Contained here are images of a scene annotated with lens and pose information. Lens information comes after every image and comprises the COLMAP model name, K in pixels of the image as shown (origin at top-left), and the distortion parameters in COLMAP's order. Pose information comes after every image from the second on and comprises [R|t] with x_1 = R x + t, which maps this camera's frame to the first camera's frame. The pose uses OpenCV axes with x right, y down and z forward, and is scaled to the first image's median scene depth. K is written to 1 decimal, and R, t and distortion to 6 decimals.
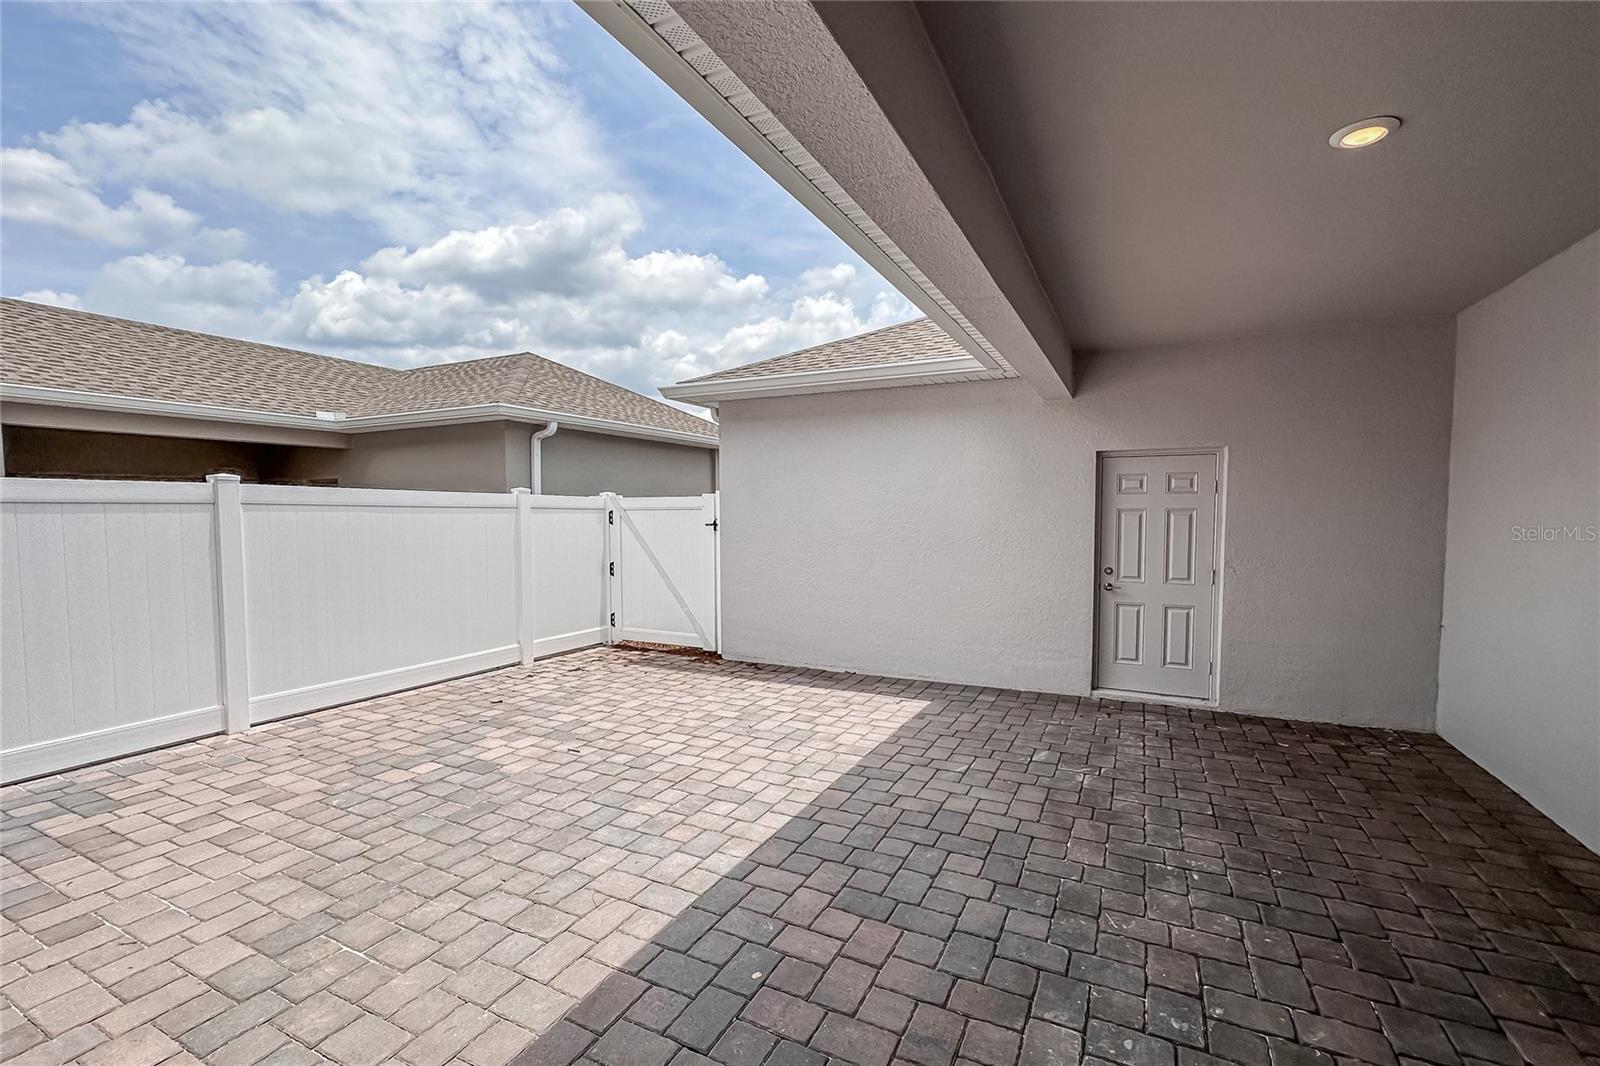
lens RADIAL K [[584.4, 0, 859.1], [0, 584.4, 535.6], [0, 0, 1]] dist [-0.000940, 0.000150]
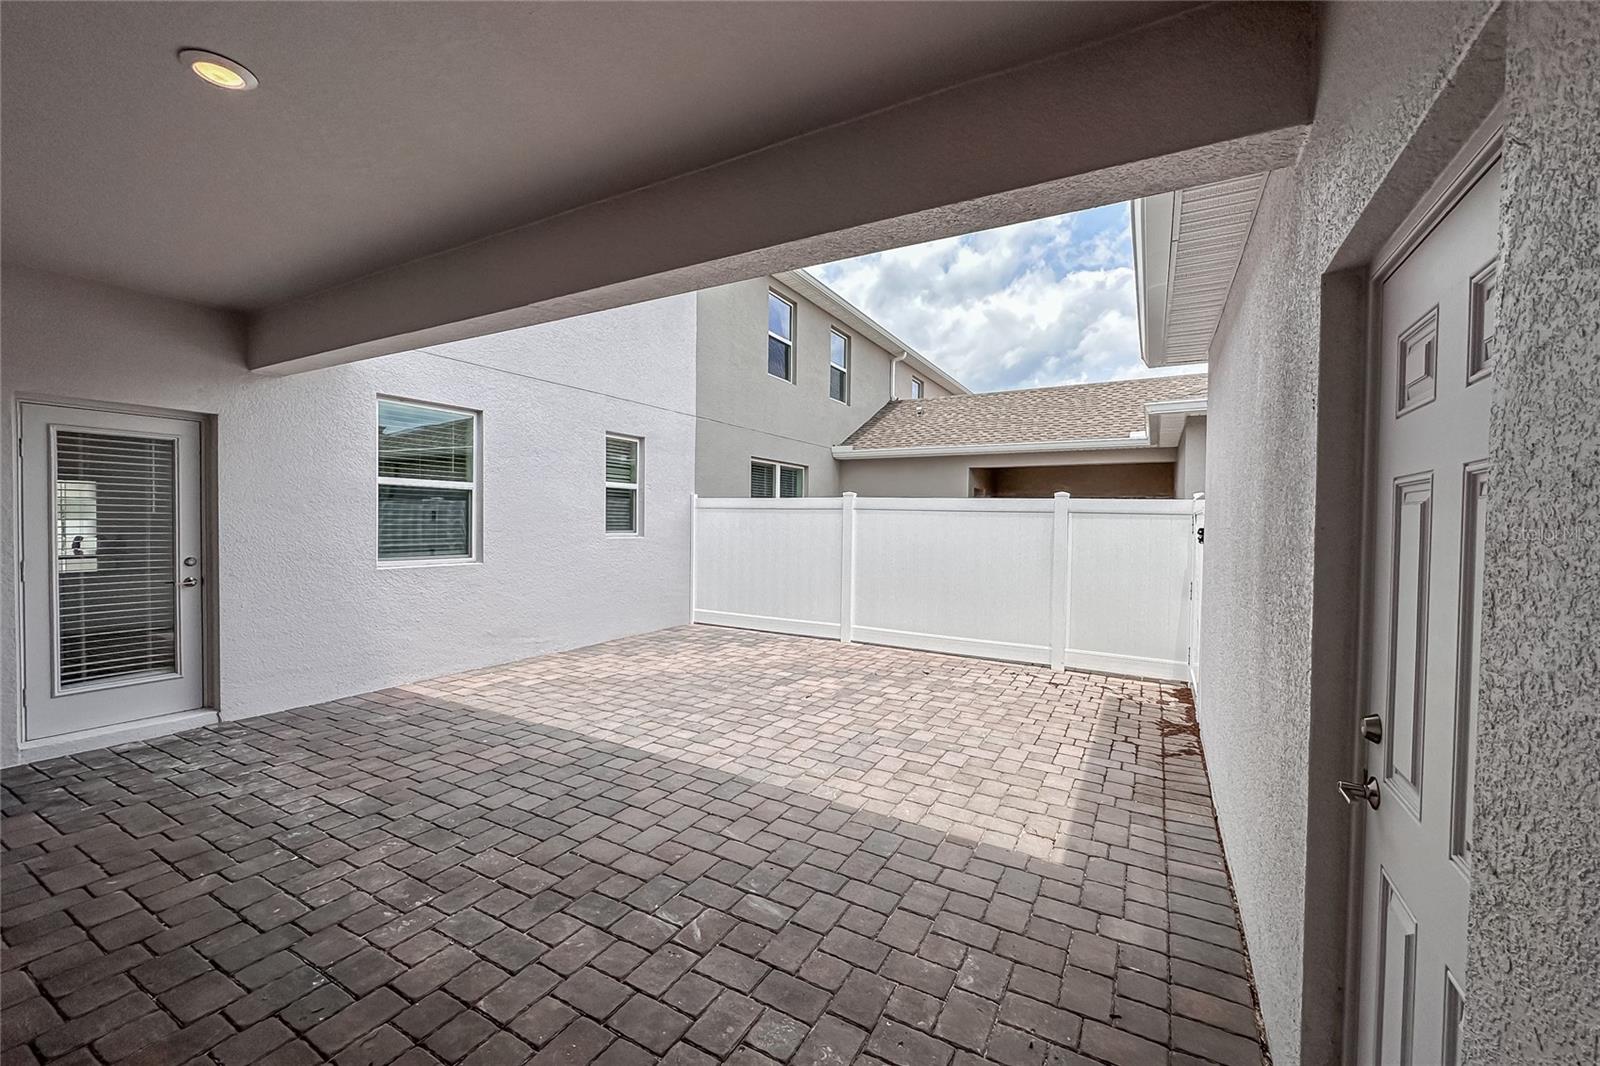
lens RADIAL K [[659.0, 0, 807.1], [0, 659.0, 537.0], [0, 0, 1]] dist [-0.000490, -0.000014]
pose [[-0.033047, 0.025579, -0.999126, 0.777033], [-0.054349, 0.998147, 0.027352, -0.017961], [0.997975, 0.055206, -0.031596, 0.830401]]
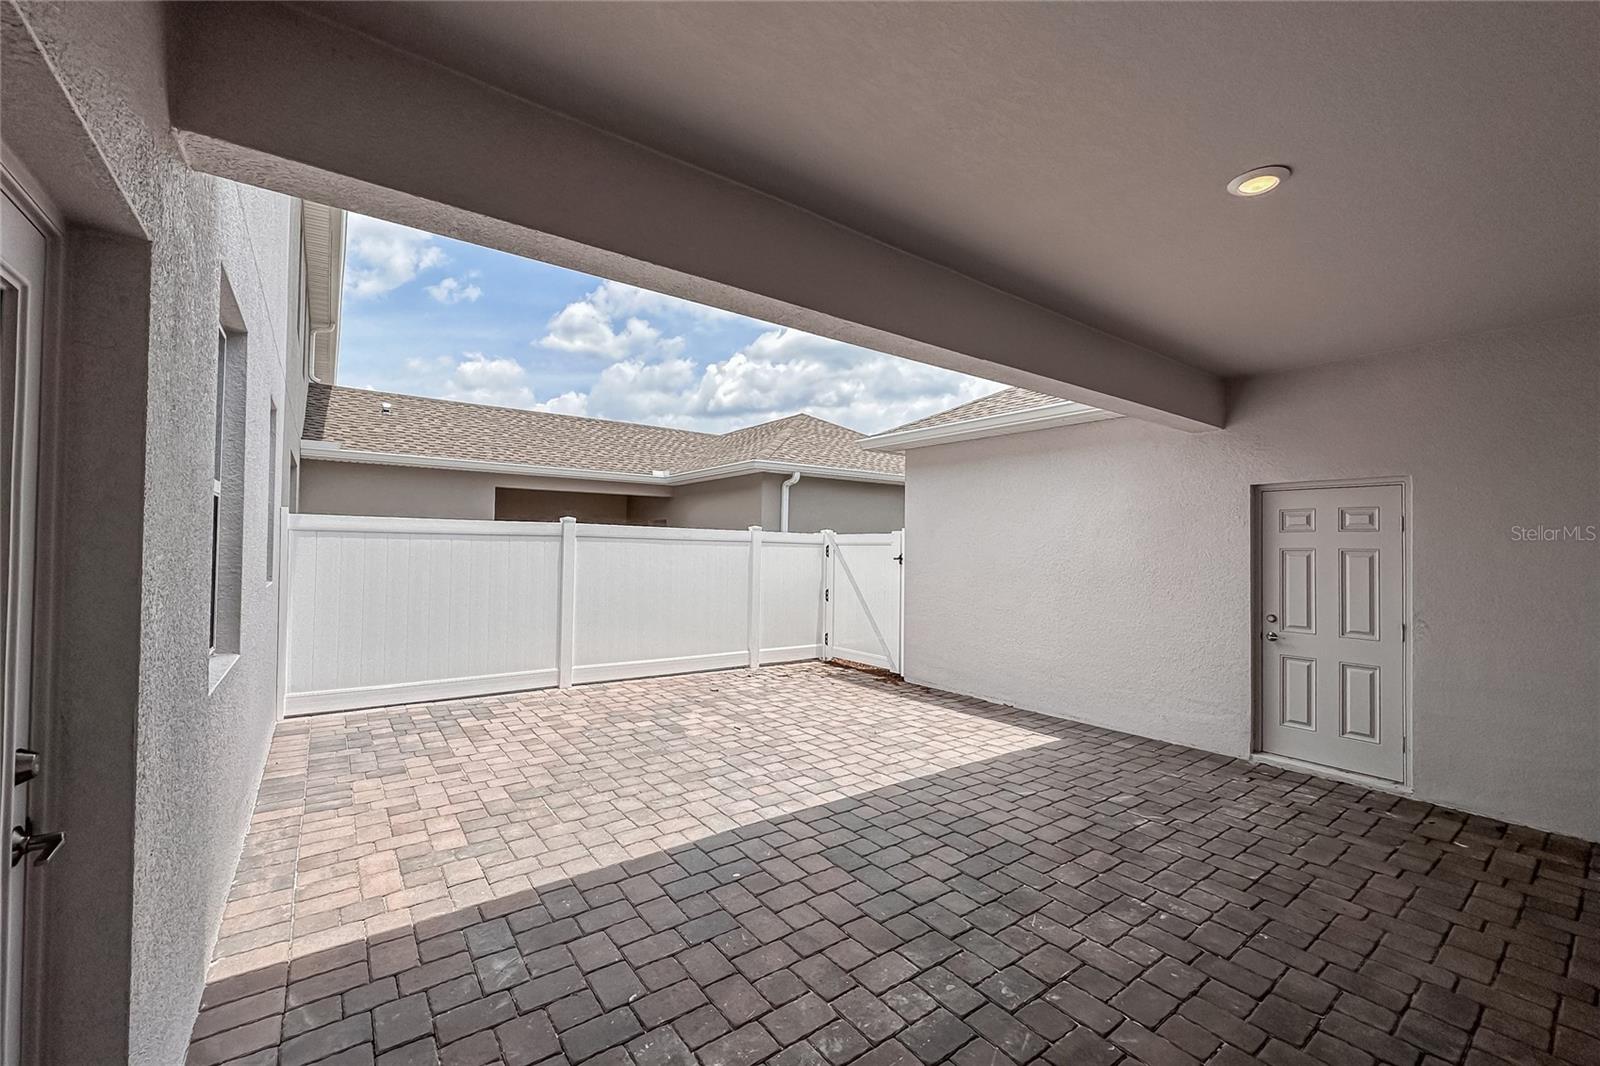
lens RADIAL K [[596.7, 0, 885.7], [0, 596.7, 536.3], [0, 0, 1]] dist [0.000182, 0.000054]
pose [[0.911654, 0.005709, -0.410920, 0.286030], [-0.032417, 0.997787, -0.058058, 0.008187], [0.409679, 0.066250, 0.909821, -0.077852]]
